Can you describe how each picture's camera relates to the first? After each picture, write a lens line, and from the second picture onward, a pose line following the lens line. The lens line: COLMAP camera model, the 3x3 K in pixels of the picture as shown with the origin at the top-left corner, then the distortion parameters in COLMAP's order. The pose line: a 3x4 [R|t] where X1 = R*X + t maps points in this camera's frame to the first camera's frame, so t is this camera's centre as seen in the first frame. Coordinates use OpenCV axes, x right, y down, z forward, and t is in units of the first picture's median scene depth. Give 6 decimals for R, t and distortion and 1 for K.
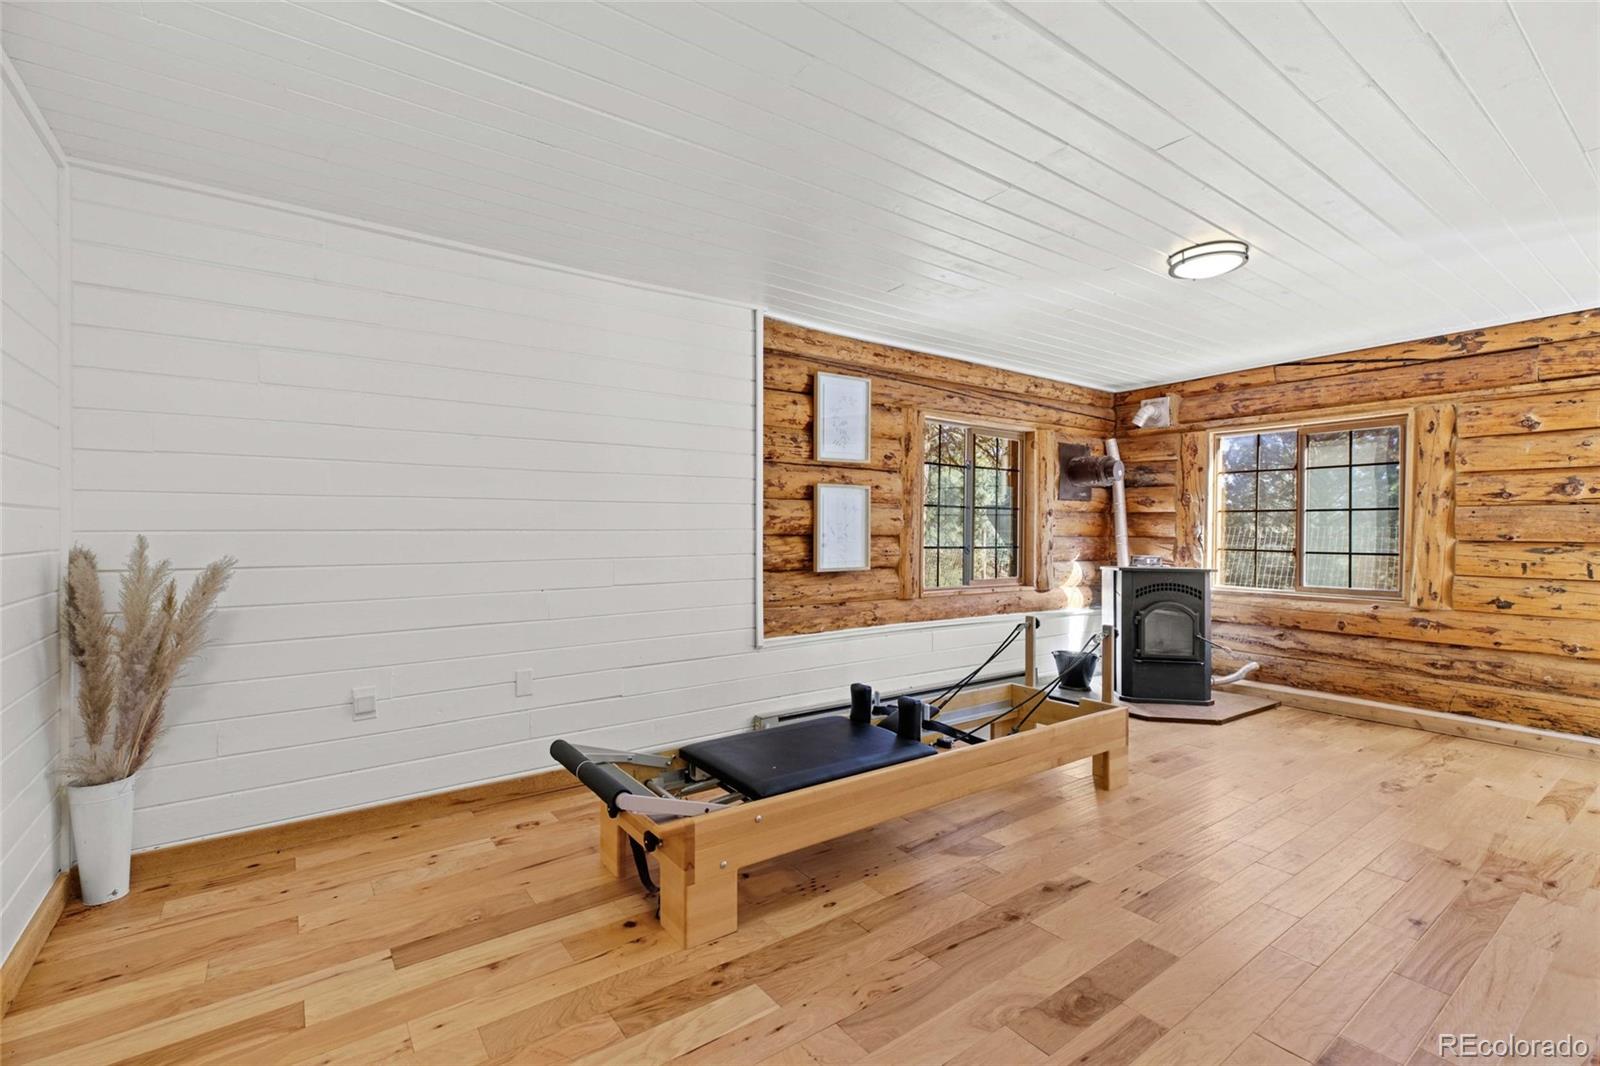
lens RADIAL K [[723.2, 0, 795.3], [0, 723.2, 542.5], [0, 0, 1]] dist [0.001950, -0.001753]
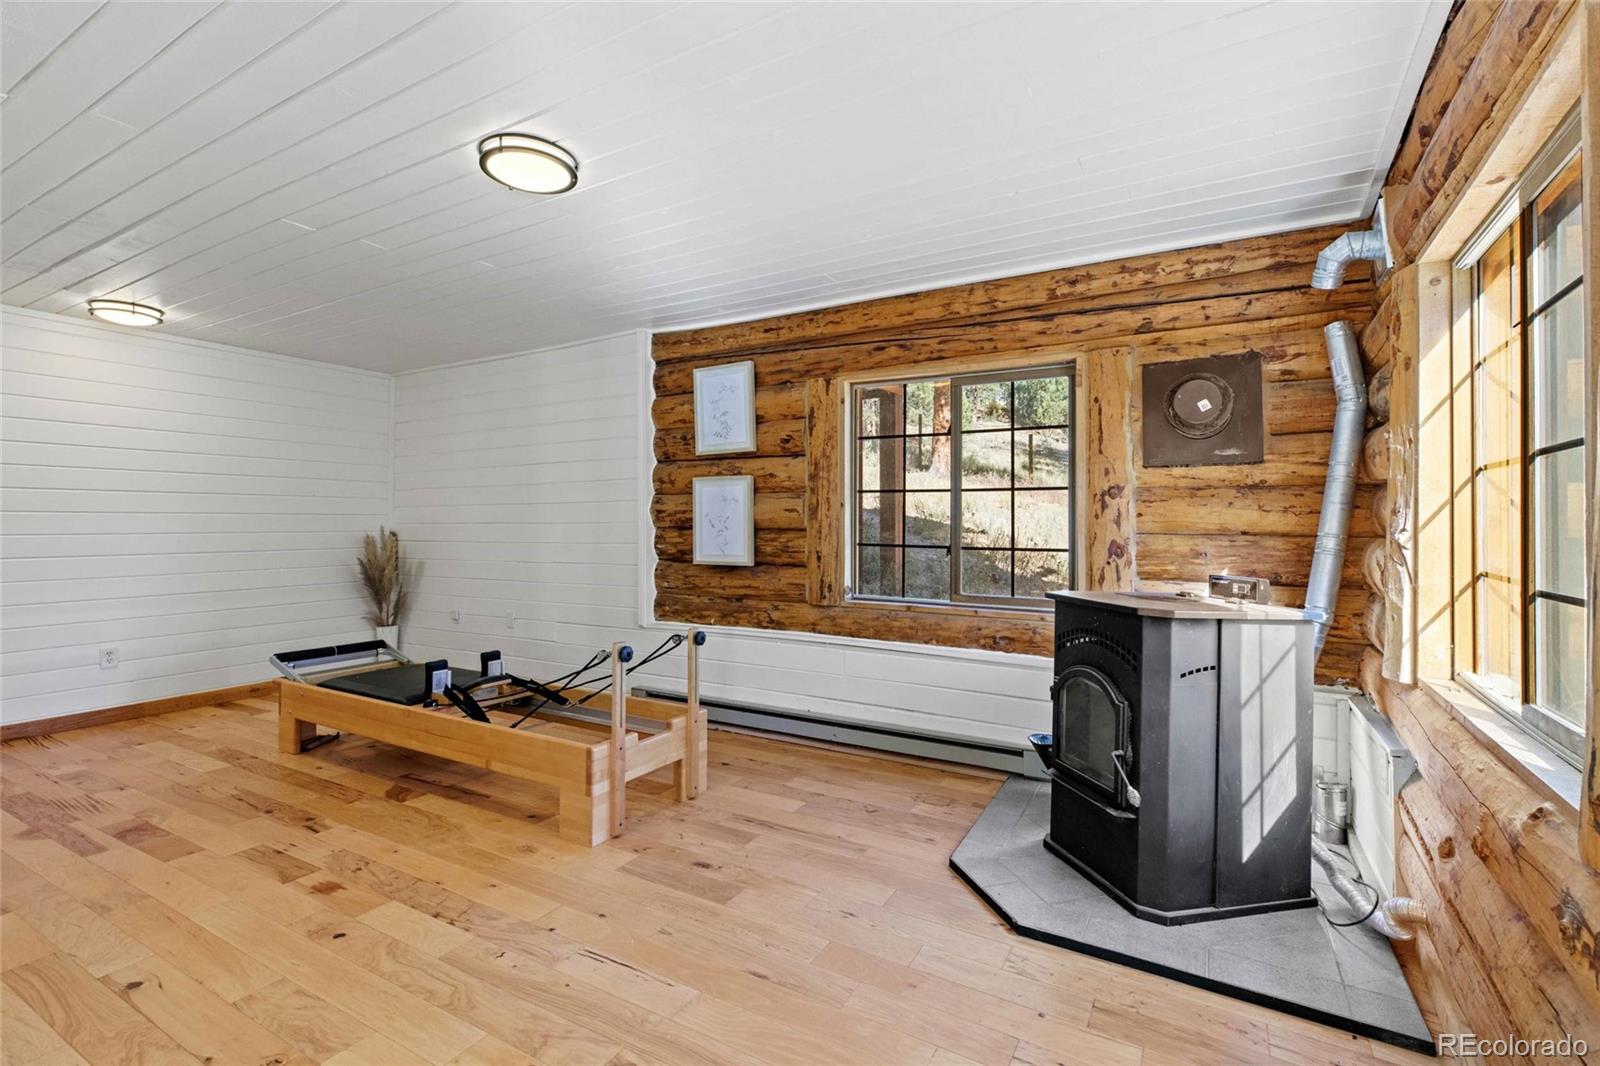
lens RADIAL K [[723.2, 0, 799.0], [0, 723.2, 519.6], [0, 0, 1]] dist [0.001950, -0.001753]
pose [[0.403896, -0.007960, -0.914770, 0.971698], [-0.016710, 0.999731, -0.016077, -0.007138], [0.914652, 0.021779, 0.403654, 0.680273]]
